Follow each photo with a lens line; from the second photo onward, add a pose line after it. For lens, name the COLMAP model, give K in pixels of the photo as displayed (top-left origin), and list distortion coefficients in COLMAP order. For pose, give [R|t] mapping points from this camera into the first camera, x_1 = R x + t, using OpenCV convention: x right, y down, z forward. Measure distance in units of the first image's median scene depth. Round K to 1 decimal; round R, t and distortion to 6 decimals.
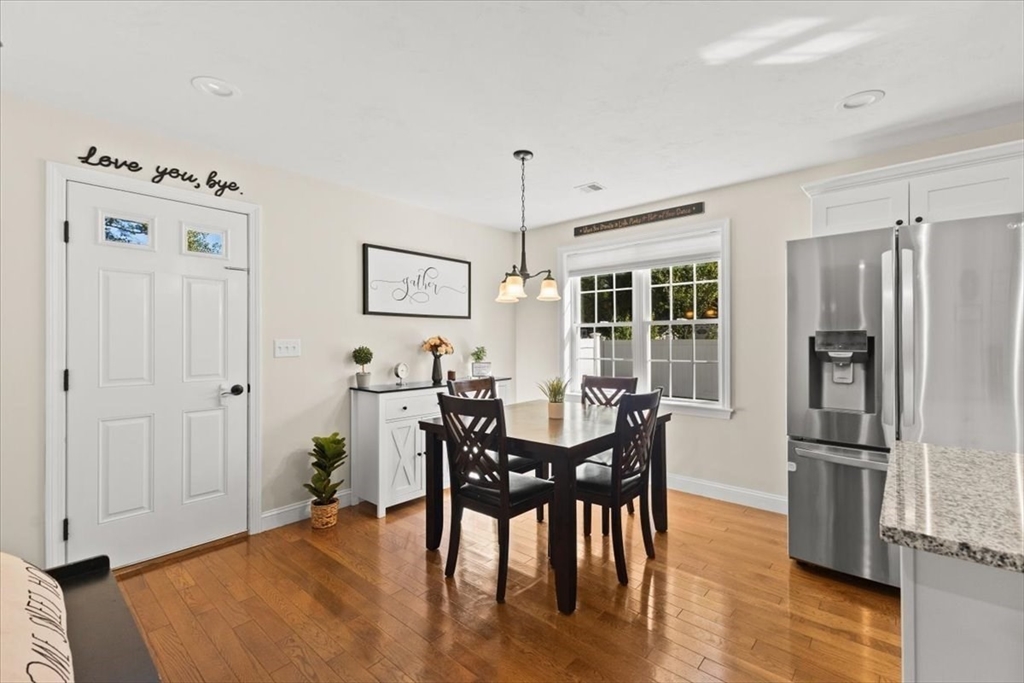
lens RADIAL K [[438.6, 0, 511.0], [0, 438.6, 338.8], [0, 0, 1]] dist [0.002058, -0.000108]
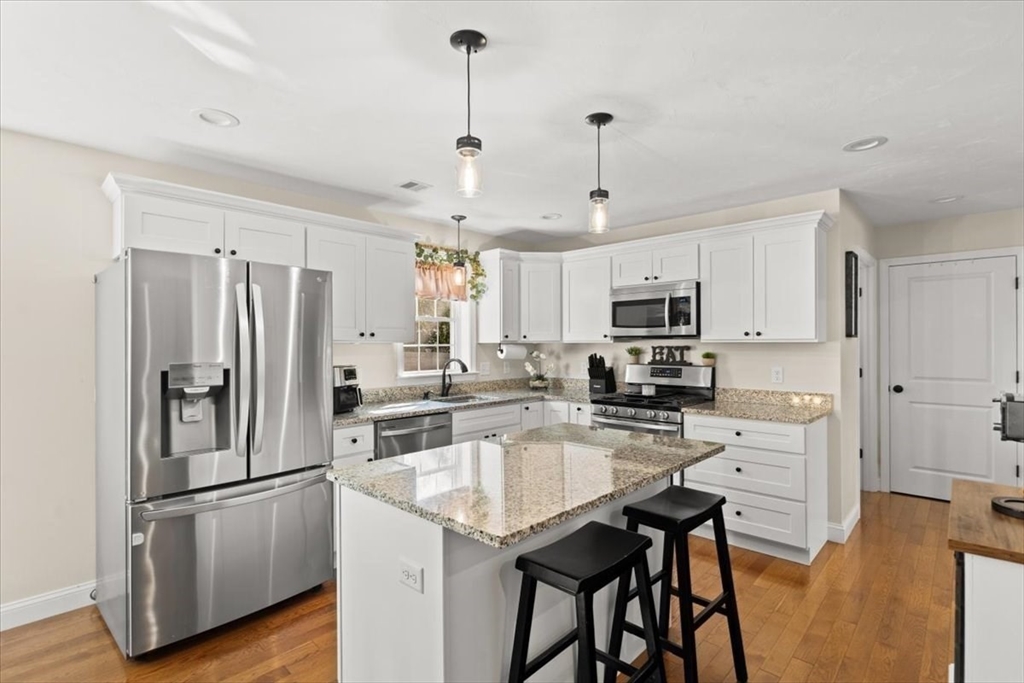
lens RADIAL K [[484.7, 0, 517.5], [0, 484.7, 343.5], [0, 0, 1]] dist [-0.001015, 0.000205]
pose [[0.026522, 0.005916, 0.999631, -0.144413], [-0.001419, 0.999982, -0.005880, -0.036177], [-0.999647, -0.001263, 0.026530, 0.218164]]
